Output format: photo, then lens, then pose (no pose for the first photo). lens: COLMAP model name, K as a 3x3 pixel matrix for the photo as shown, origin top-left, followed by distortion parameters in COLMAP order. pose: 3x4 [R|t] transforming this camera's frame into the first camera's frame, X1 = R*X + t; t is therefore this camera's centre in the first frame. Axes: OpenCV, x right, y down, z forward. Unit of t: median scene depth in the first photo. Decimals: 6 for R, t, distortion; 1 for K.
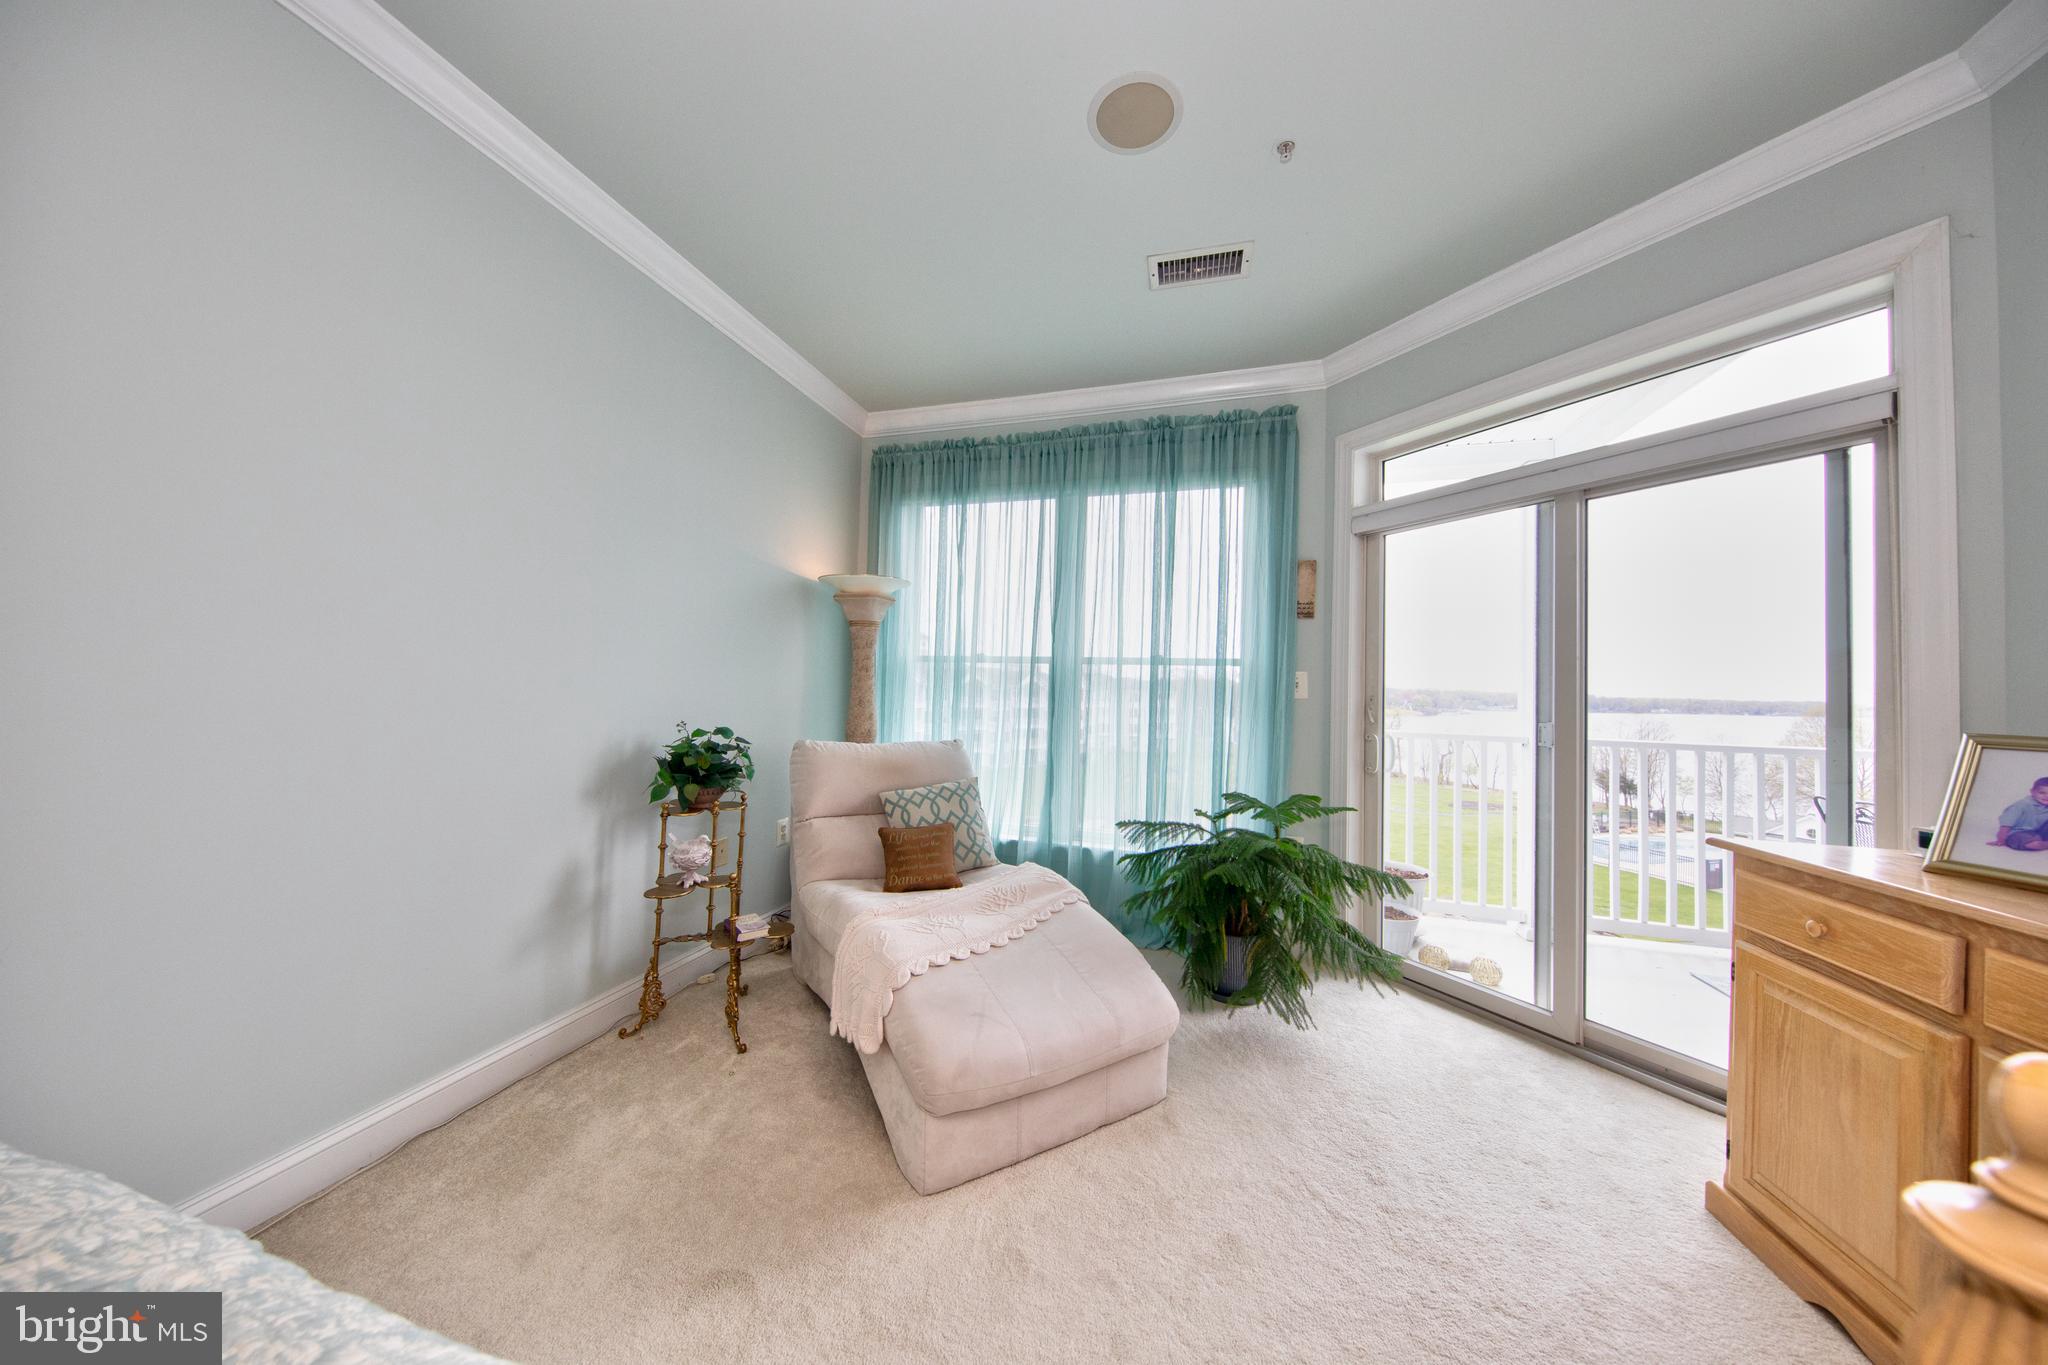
lens RADIAL K [[684.0, 0, 1024.0], [0, 684.0, 674.7], [0, 0, 1]] dist [0.000610, 0.000012]
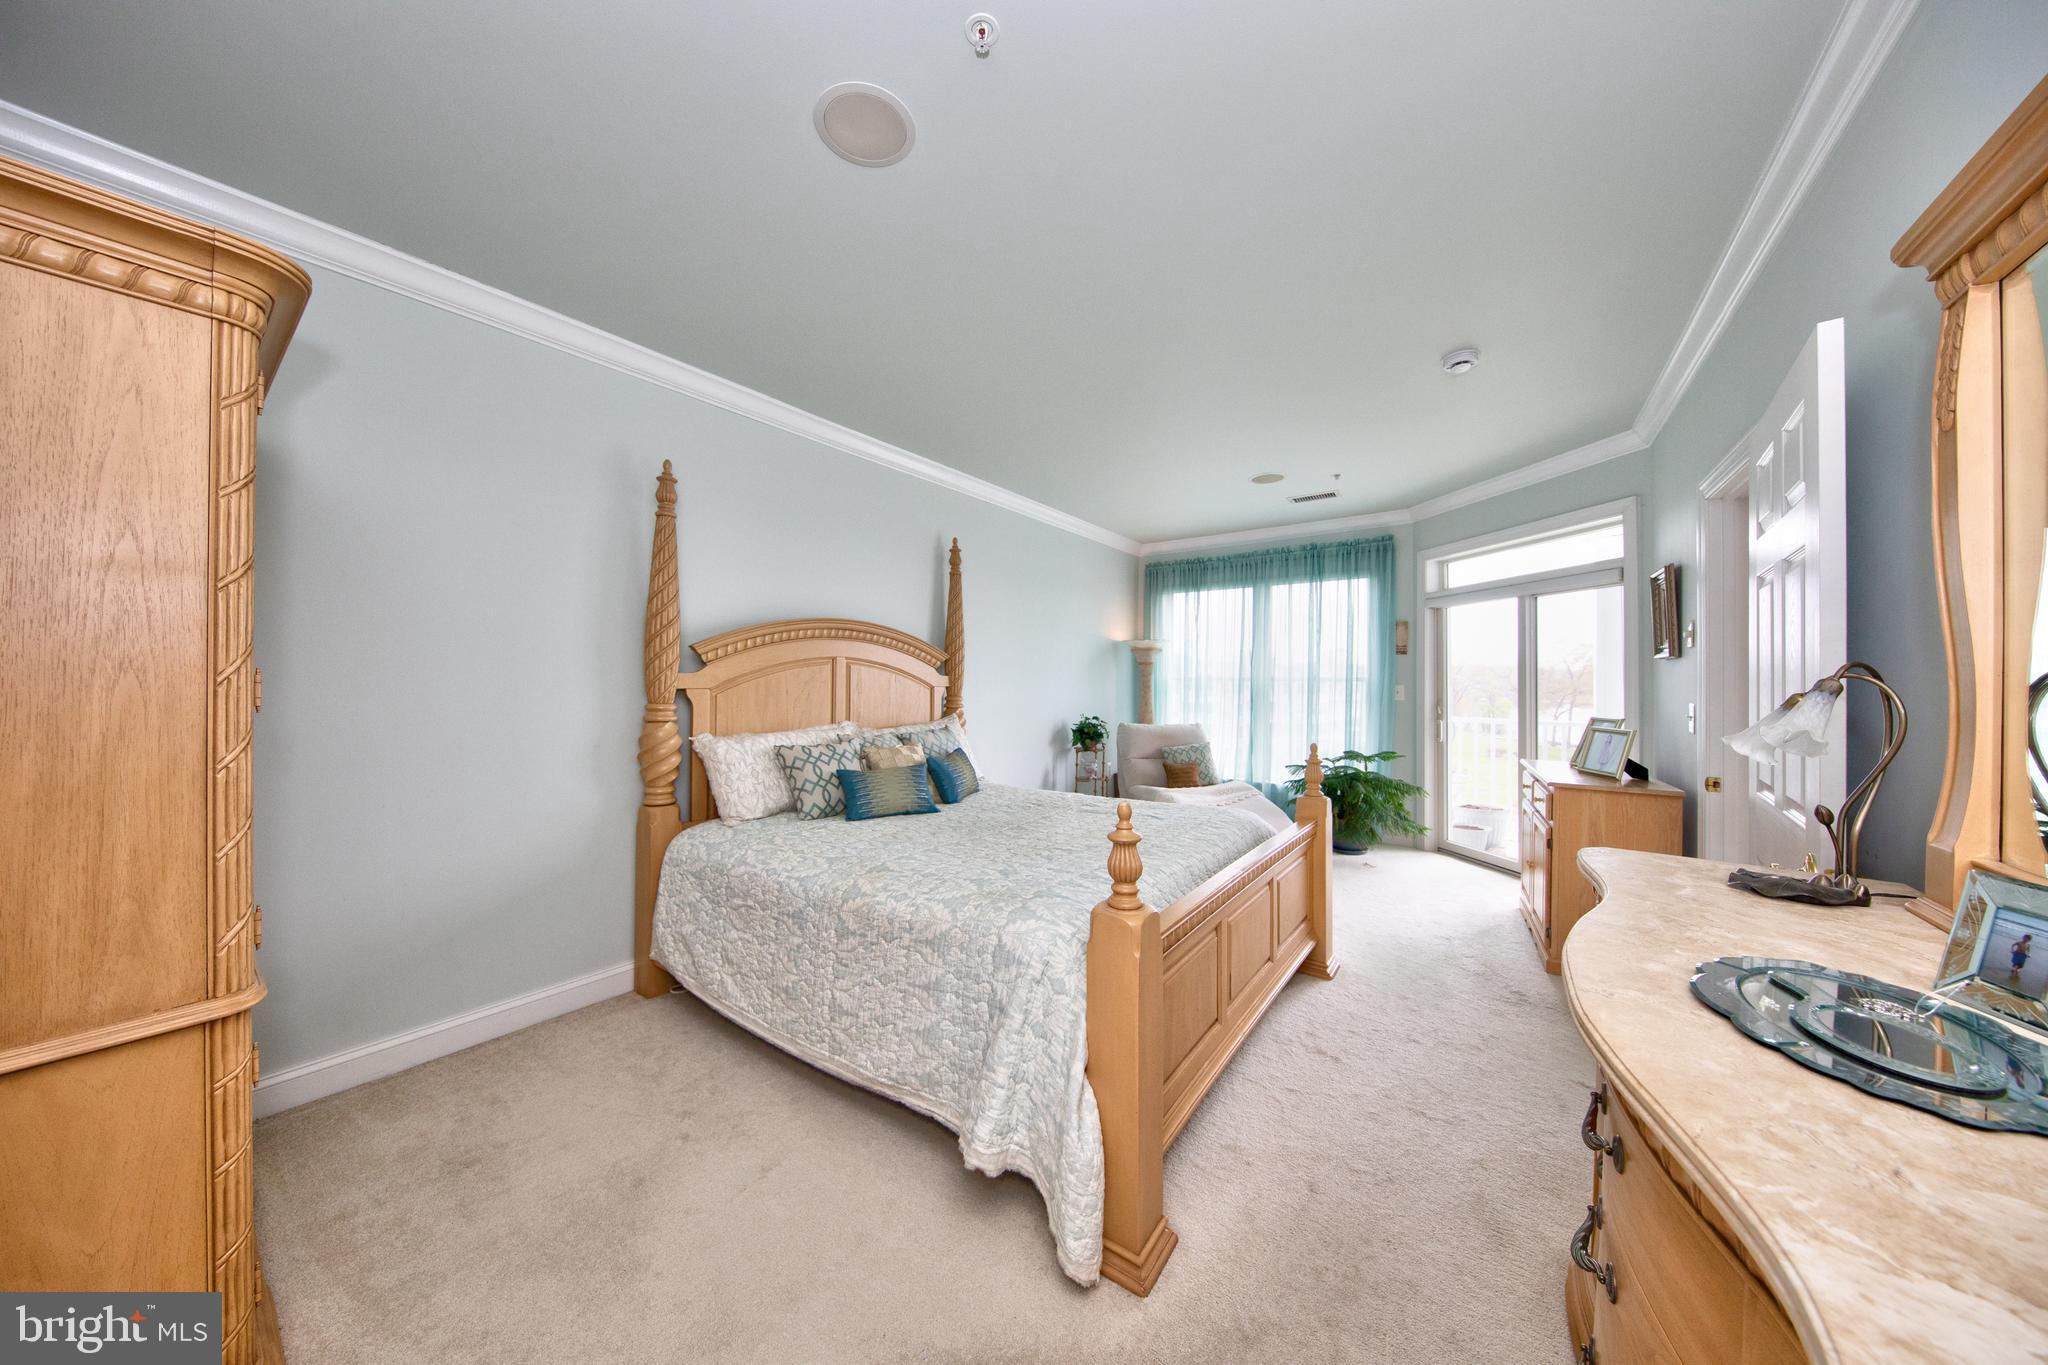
lens RADIAL K [[684.0, 0, 1009.5], [0, 684.0, 677.3], [0, 0, 1]] dist [0.000610, 0.000012]
pose [[0.940737, -0.020756, -0.338500, 0.055569], [0.025704, 0.999618, 0.010139, -0.065610], [0.338161, -0.018239, 0.940912, -0.977883]]
